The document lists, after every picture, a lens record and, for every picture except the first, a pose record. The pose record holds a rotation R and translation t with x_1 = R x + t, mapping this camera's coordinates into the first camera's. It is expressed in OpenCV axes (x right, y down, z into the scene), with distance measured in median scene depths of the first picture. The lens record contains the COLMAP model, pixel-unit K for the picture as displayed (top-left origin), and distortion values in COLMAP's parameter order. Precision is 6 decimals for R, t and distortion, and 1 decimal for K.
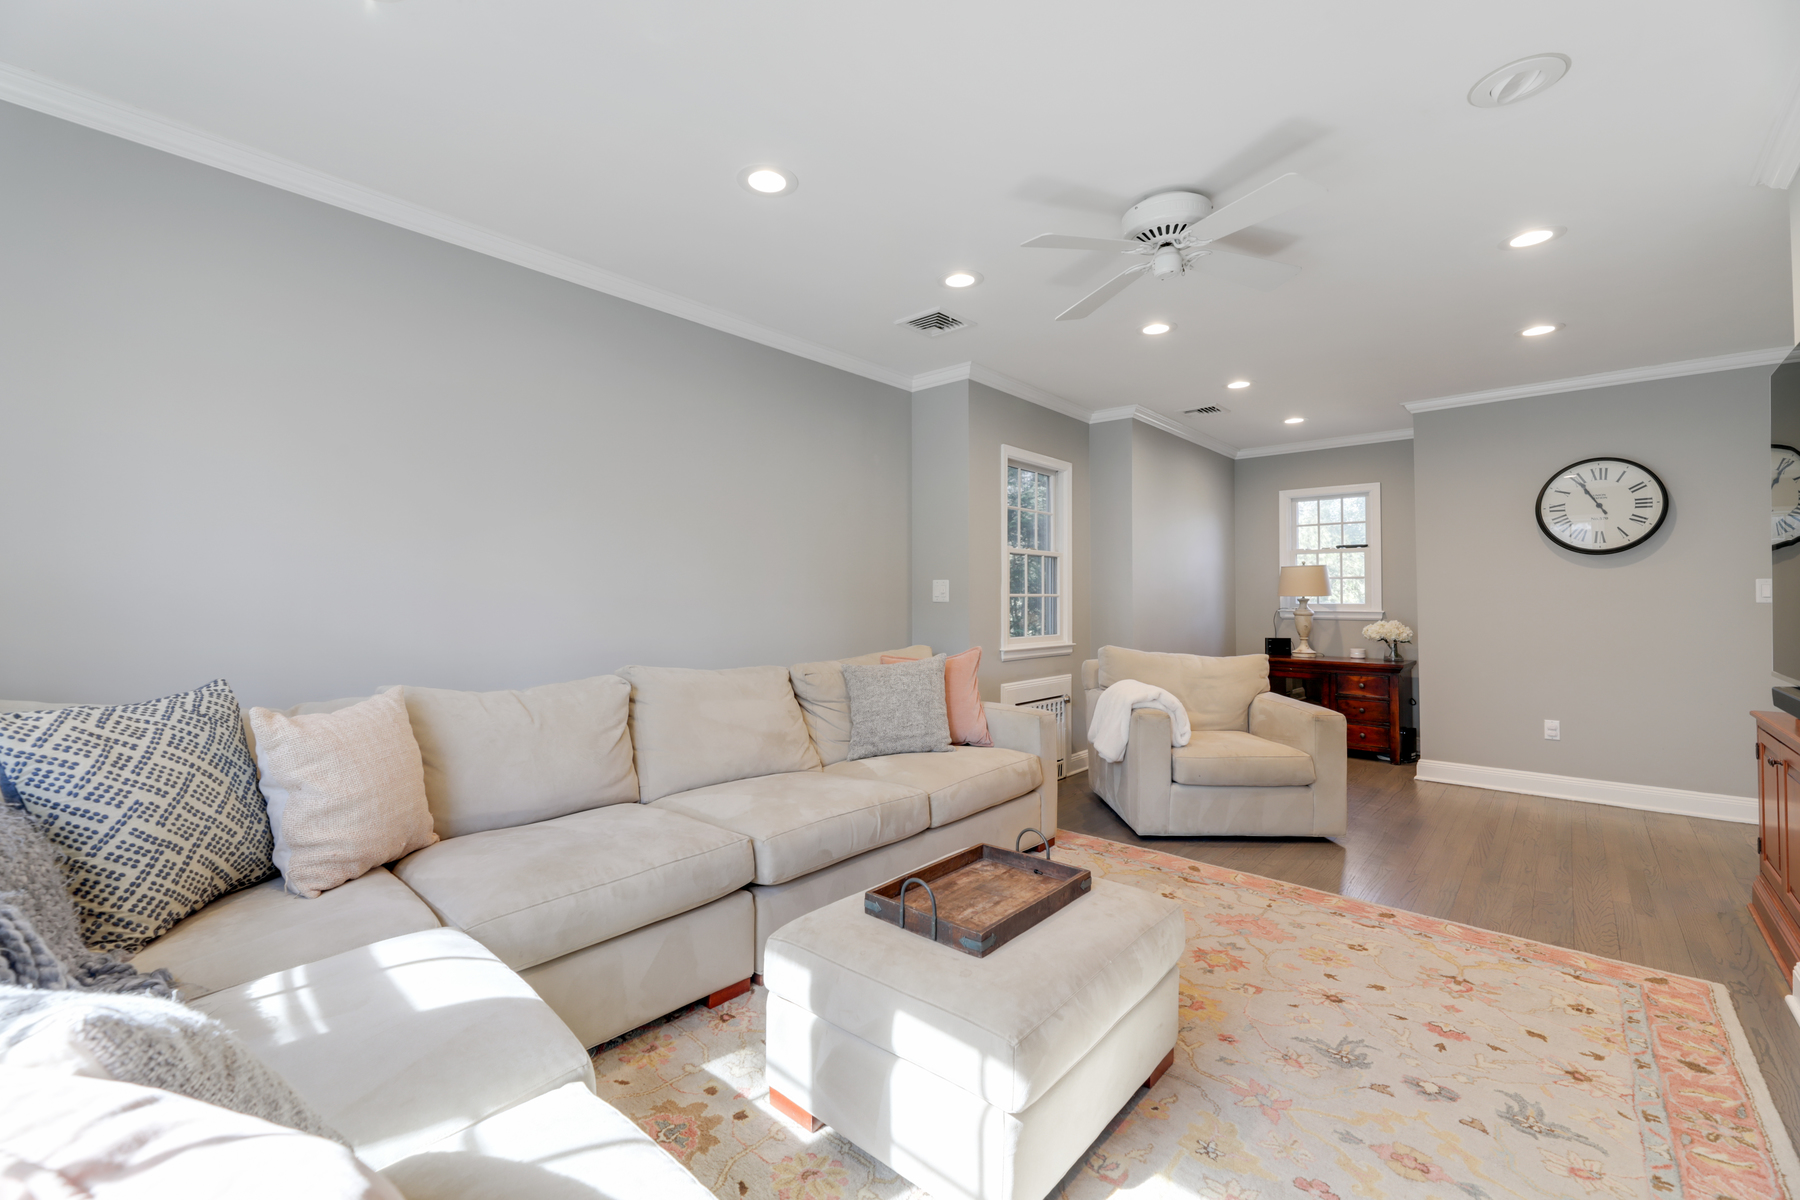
lens RADIAL K [[733.8, 0, 892.3], [0, 733.8, 597.6], [0, 0, 1]] dist [0.001214, -0.003956]
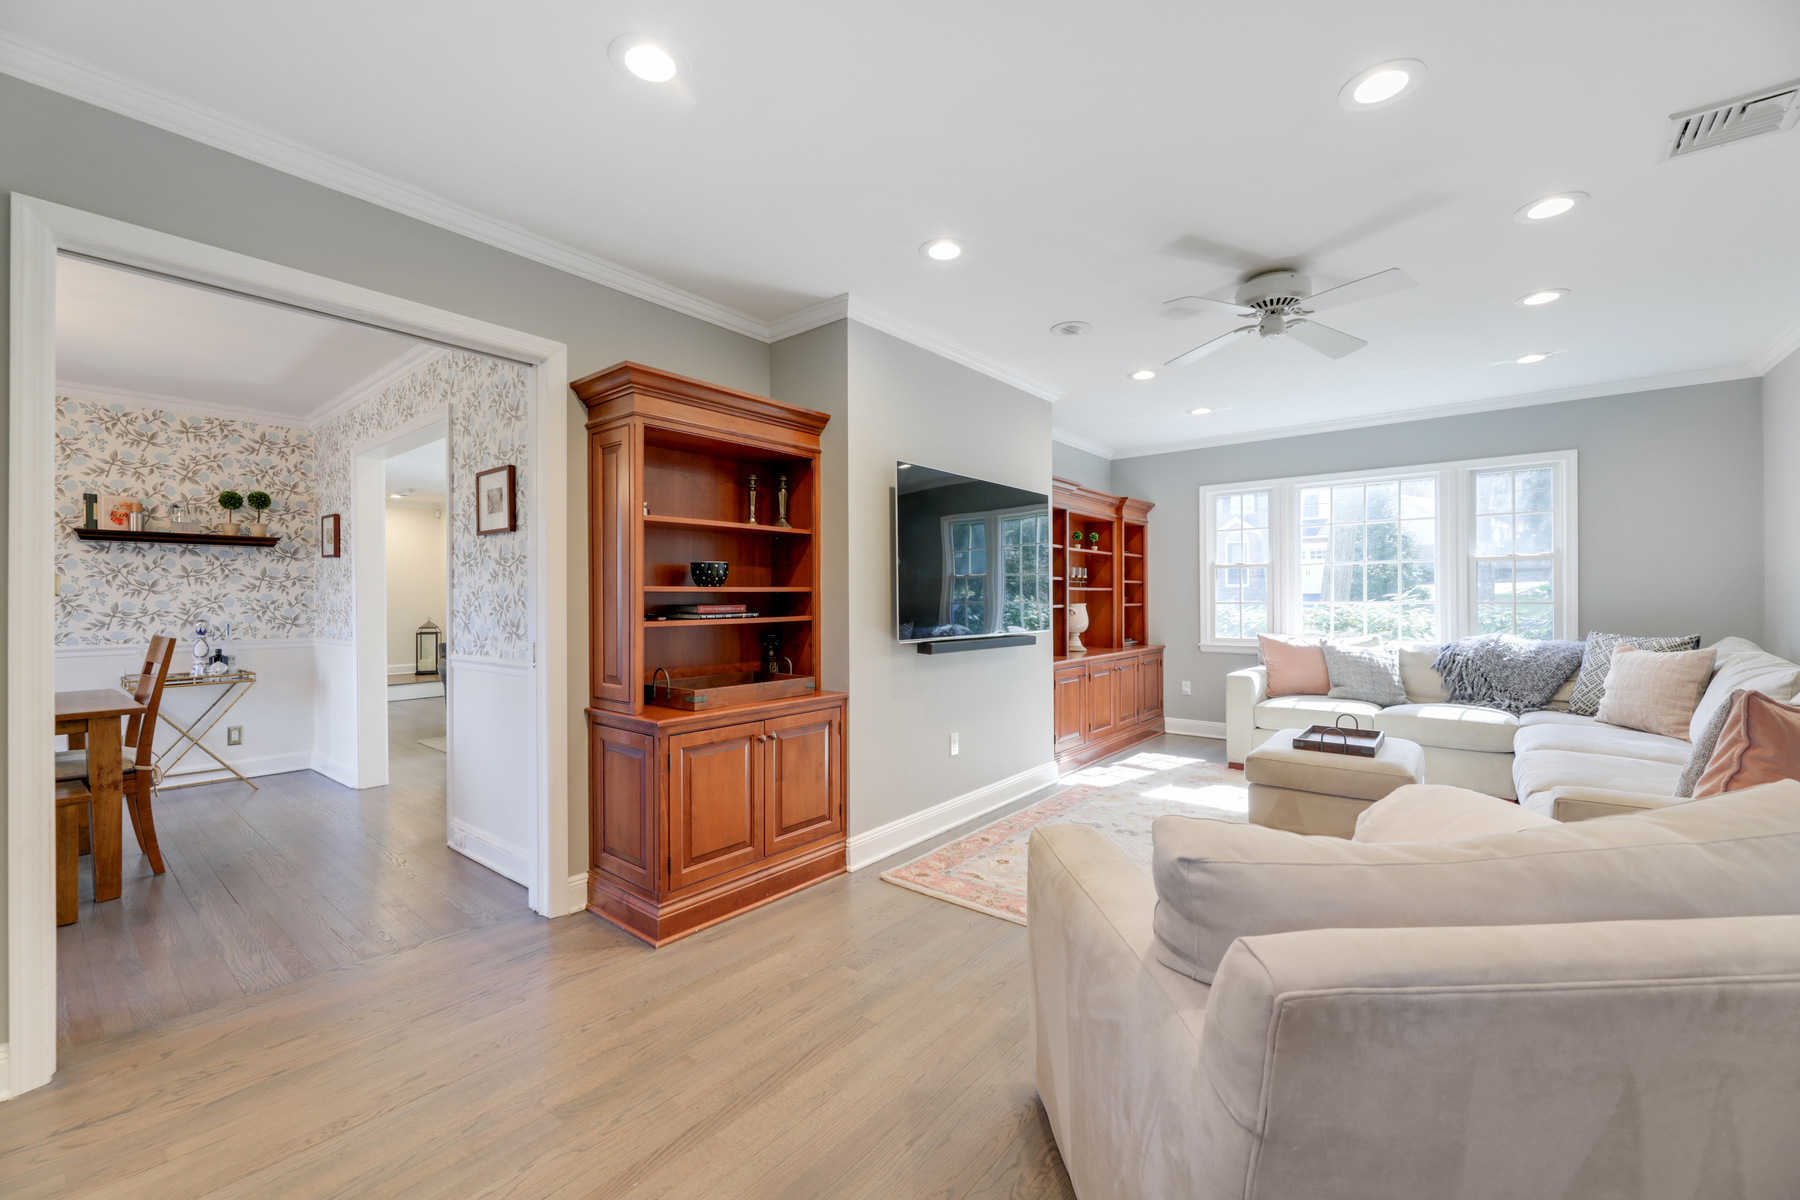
lens RADIAL K [[733.8, 0, 892.3], [0, 733.8, 597.6], [0, 0, 1]] dist [0.001214, -0.003956]
pose [[-0.998521, 0.006329, -0.053997, 1.238816], [0.006621, 0.999964, -0.005237, 0.010611], [0.053962, -0.005587, -0.998527, 2.504399]]
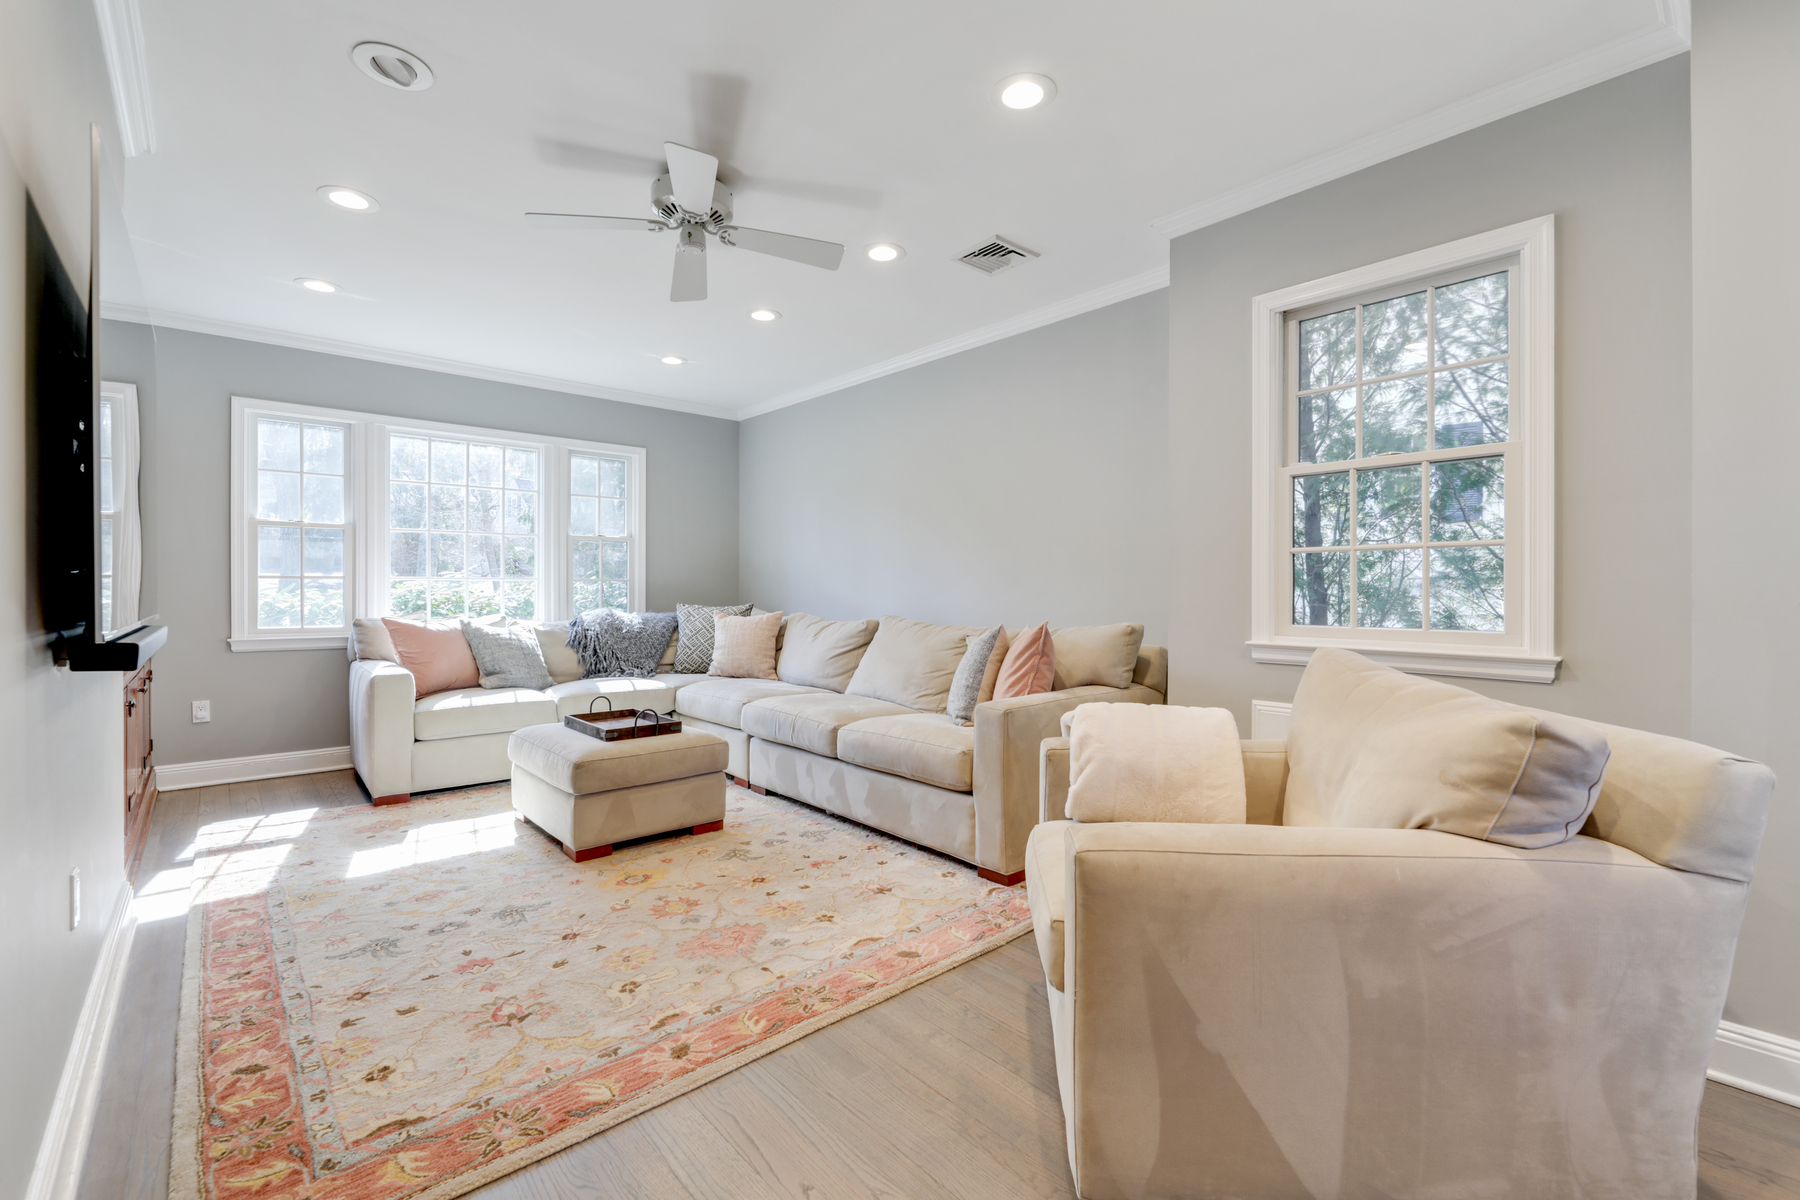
lens RADIAL K [[773.8, 0, 906.7], [0, 773.8, 597.3], [0, 0, 1]] dist [0.001625, -0.003775]
pose [[-0.098181, 0.010901, -0.995109, 1.659439], [0.001845, 0.999940, 0.010771, 0.058386], [0.995167, -0.000778, -0.098195, 1.601251]]
